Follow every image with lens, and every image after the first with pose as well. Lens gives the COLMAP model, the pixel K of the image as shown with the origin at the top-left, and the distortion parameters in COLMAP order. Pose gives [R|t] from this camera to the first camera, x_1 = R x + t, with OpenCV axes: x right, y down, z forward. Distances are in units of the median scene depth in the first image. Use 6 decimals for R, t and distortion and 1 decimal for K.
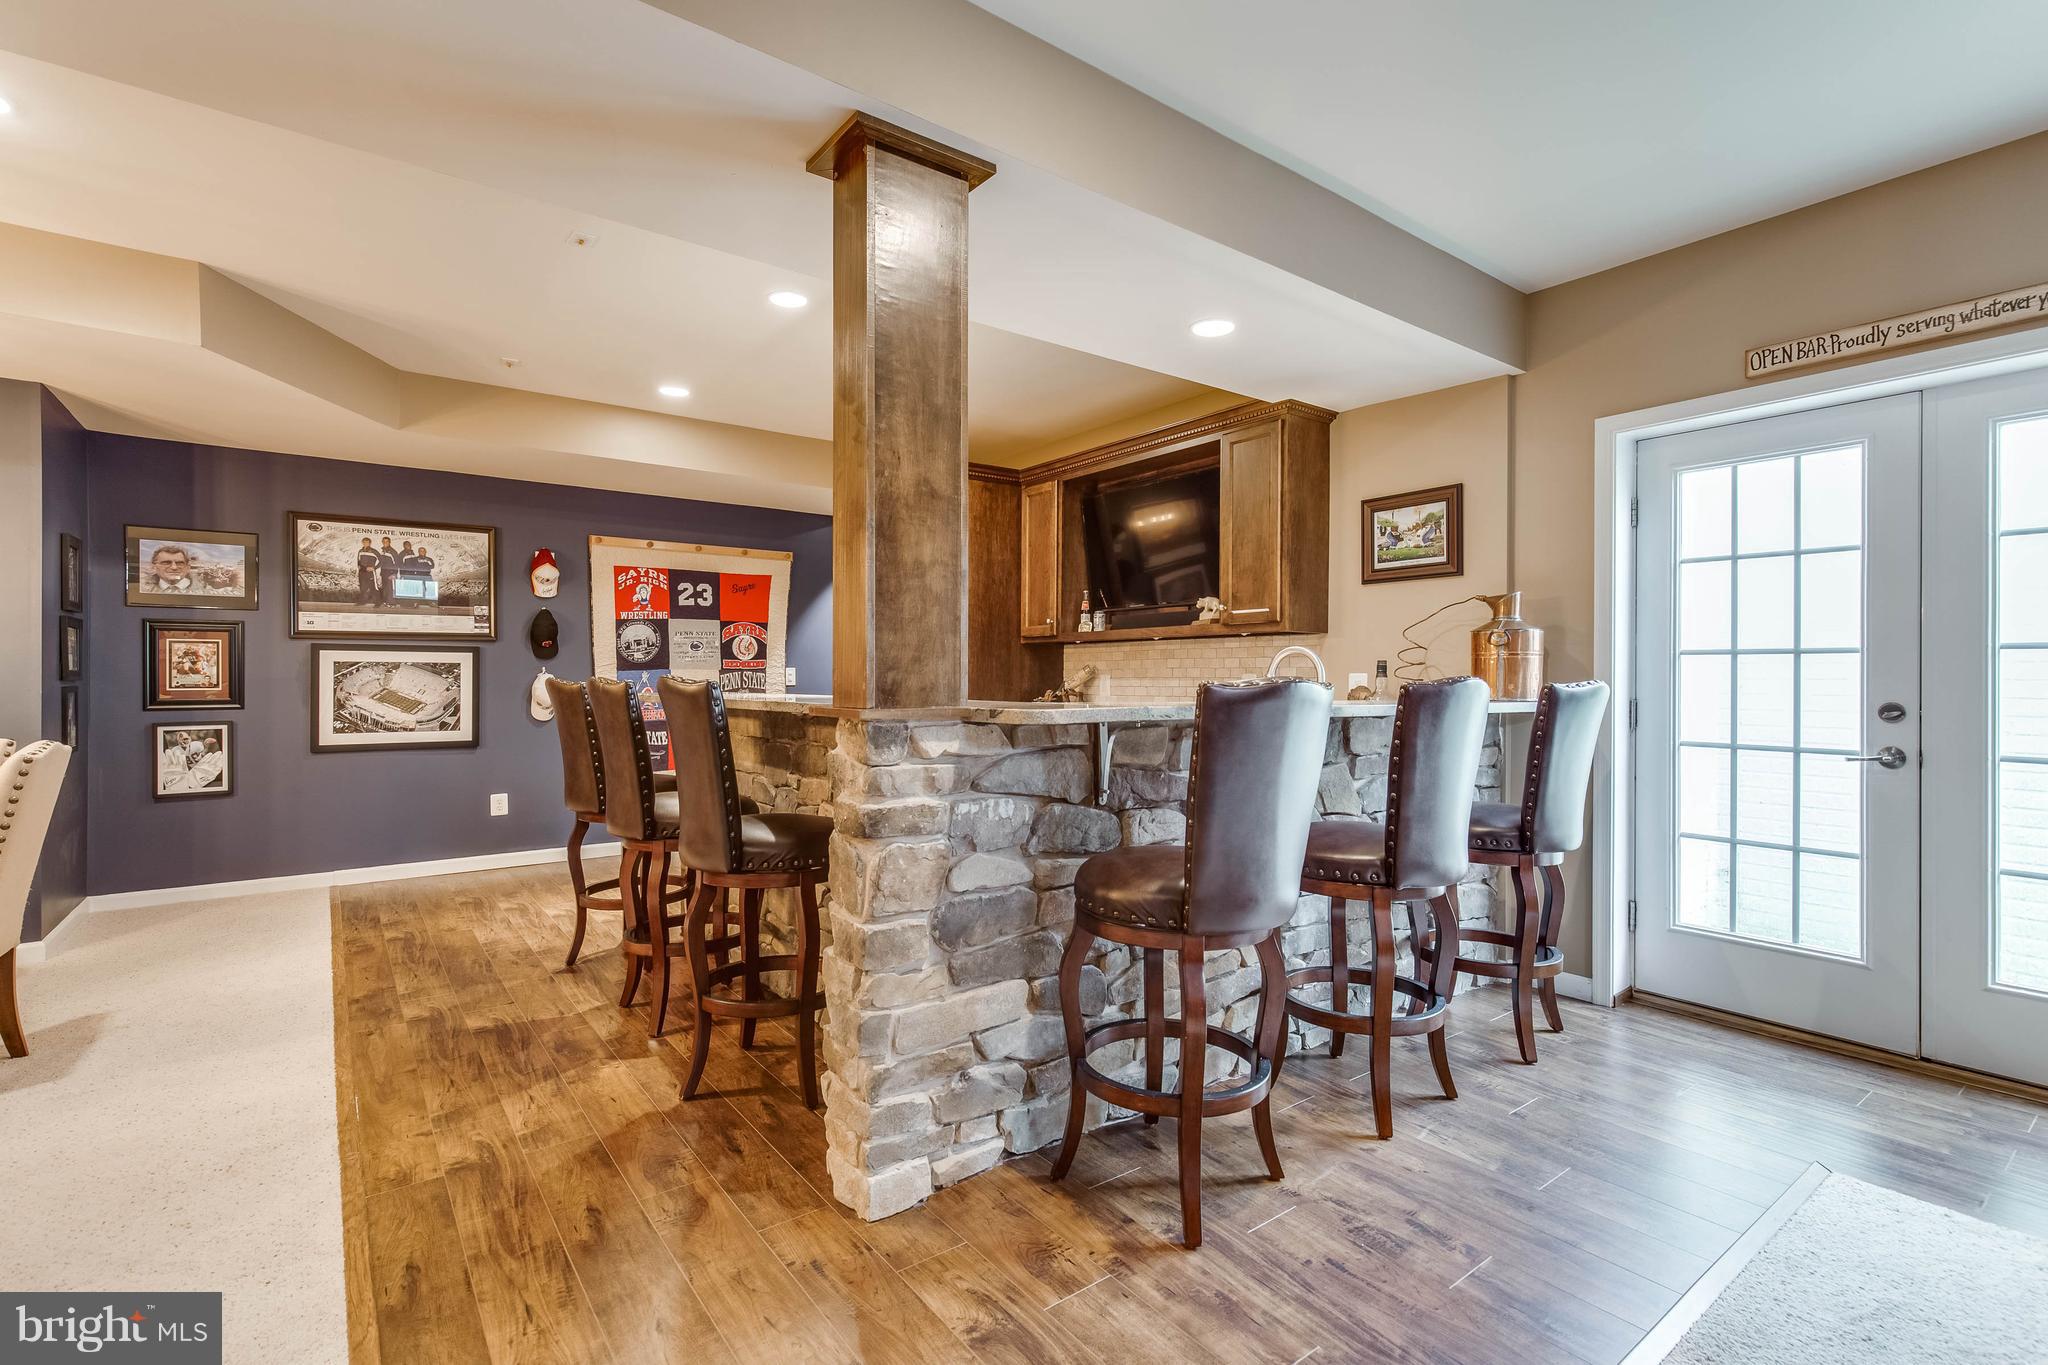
lens RADIAL K [[928.6, 0, 1024.8], [0, 928.6, 678.2], [0, 0, 1]] dist [0.000253, -0.001375]
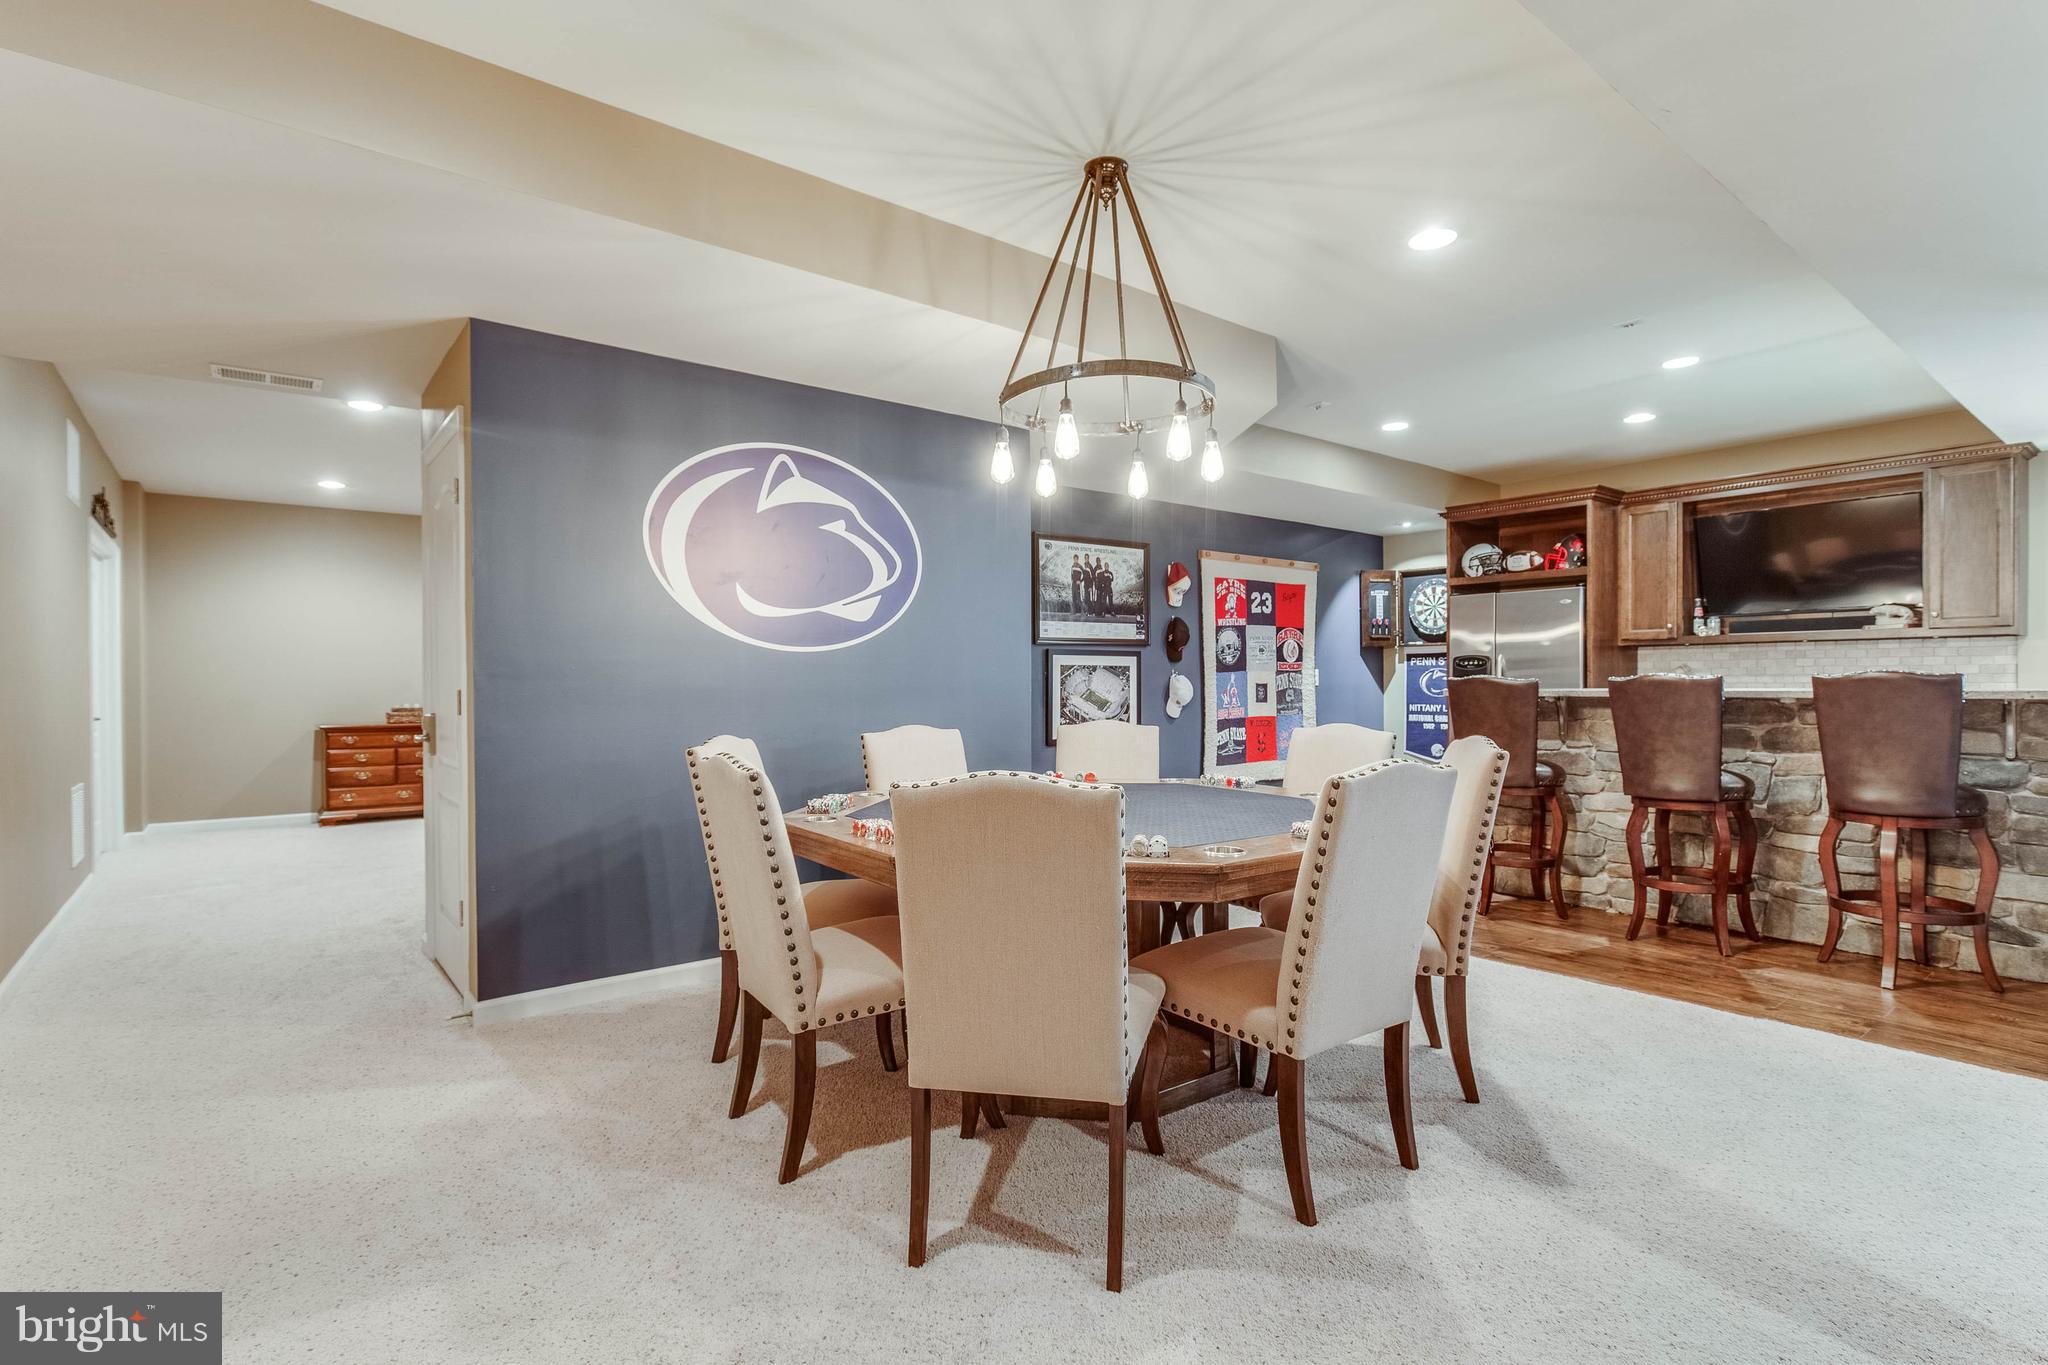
lens RADIAL K [[984.5, 0, 1029.9], [0, 984.5, 683.5], [0, 0, 1]] dist [0.002480, 0.000286]
pose [[0.999758, -0.006206, 0.021105, -0.741048], [0.006207, 0.999981, 0.000029, 0.003811], [-0.021105, 0.000102, 0.999777, -0.175797]]
